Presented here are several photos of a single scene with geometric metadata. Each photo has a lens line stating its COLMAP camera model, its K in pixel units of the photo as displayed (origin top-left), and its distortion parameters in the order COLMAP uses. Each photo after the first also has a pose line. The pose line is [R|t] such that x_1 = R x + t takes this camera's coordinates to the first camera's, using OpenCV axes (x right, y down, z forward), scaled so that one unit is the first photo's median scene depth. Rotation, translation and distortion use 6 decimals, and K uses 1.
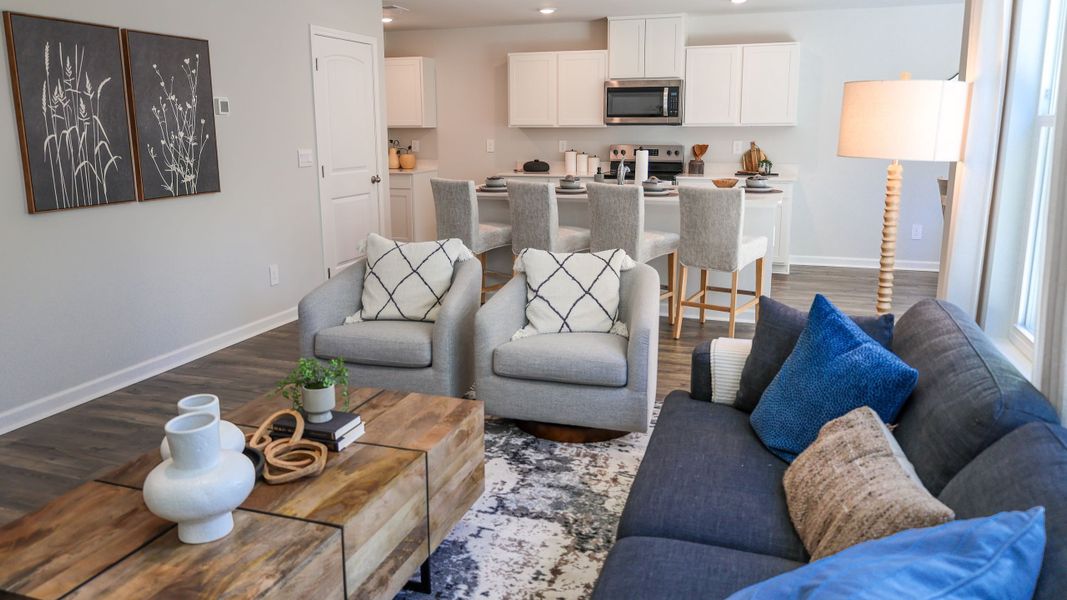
lens RADIAL K [[748.0, 0, 539.7], [0, 748.0, 282.8], [0, 0, 1]] dist [-0.014837, 0.003690]
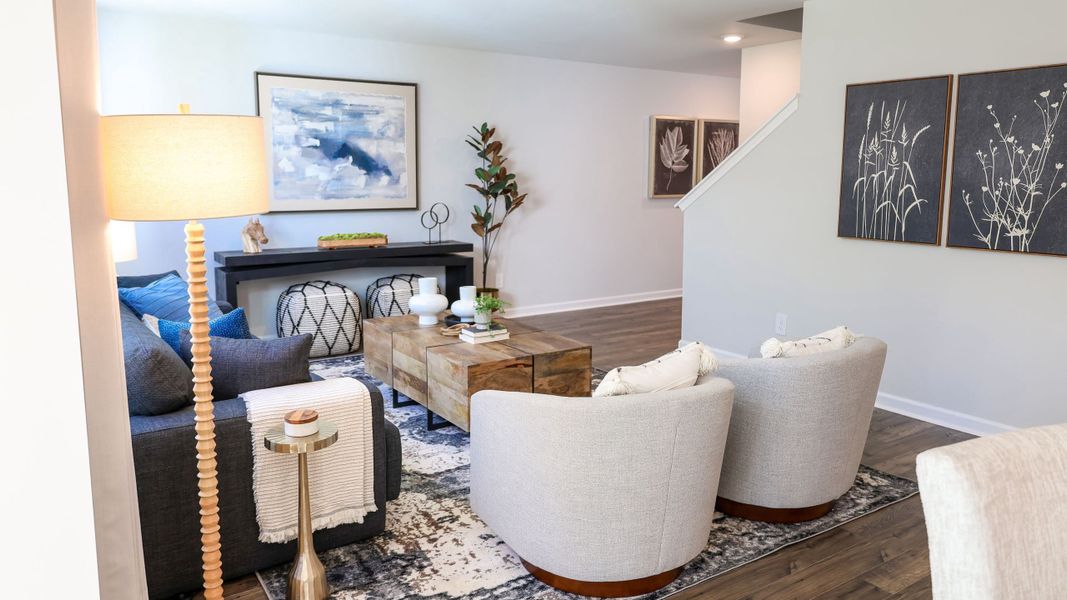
lens RADIAL K [[748.0, 0, 536.6], [0, 748.0, 295.0], [0, 0, 1]] dist [-0.014837, 0.003690]
pose [[-0.604971, 0.138144, -0.784173, 0.628678], [-0.159168, 0.943977, 0.289090, -0.269637], [0.780177, 0.299706, -0.549090, 1.236501]]
